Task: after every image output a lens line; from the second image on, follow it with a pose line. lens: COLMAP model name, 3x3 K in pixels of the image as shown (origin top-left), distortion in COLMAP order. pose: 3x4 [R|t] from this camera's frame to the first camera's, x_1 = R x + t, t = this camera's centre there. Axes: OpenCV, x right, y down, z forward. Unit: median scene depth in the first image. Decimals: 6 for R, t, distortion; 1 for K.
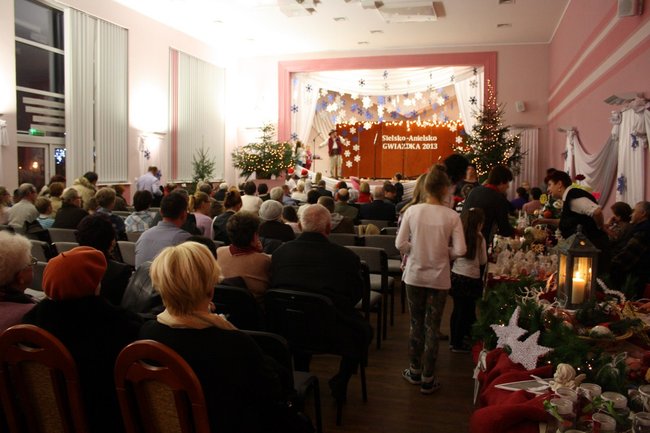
lens RADIAL K [[553.5, 0, 325.3], [0, 553.5, 214.4], [0, 0, 1]] dist [0.003779, 0.001170]
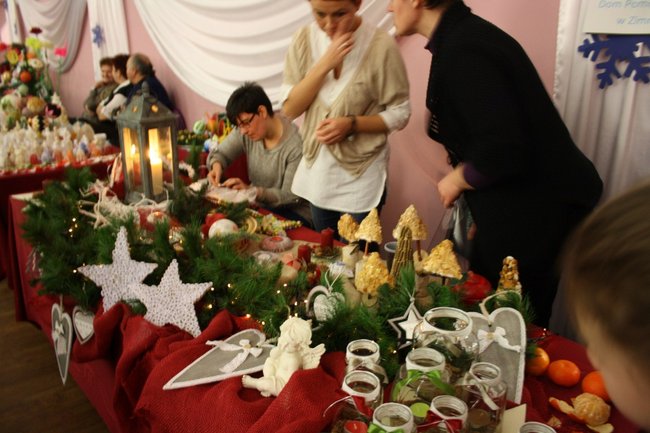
lens RADIAL K [[553.5, 0, 324.9], [0, 553.5, 214.7], [0, 0, 1]] dist [0.003779, 0.001170]
pose [[0.594848, -0.266243, 0.758466, 0.022743], [0.075744, 0.957922, 0.276853, 0.002949], [-0.800261, -0.107236, 0.589985, 0.395649]]
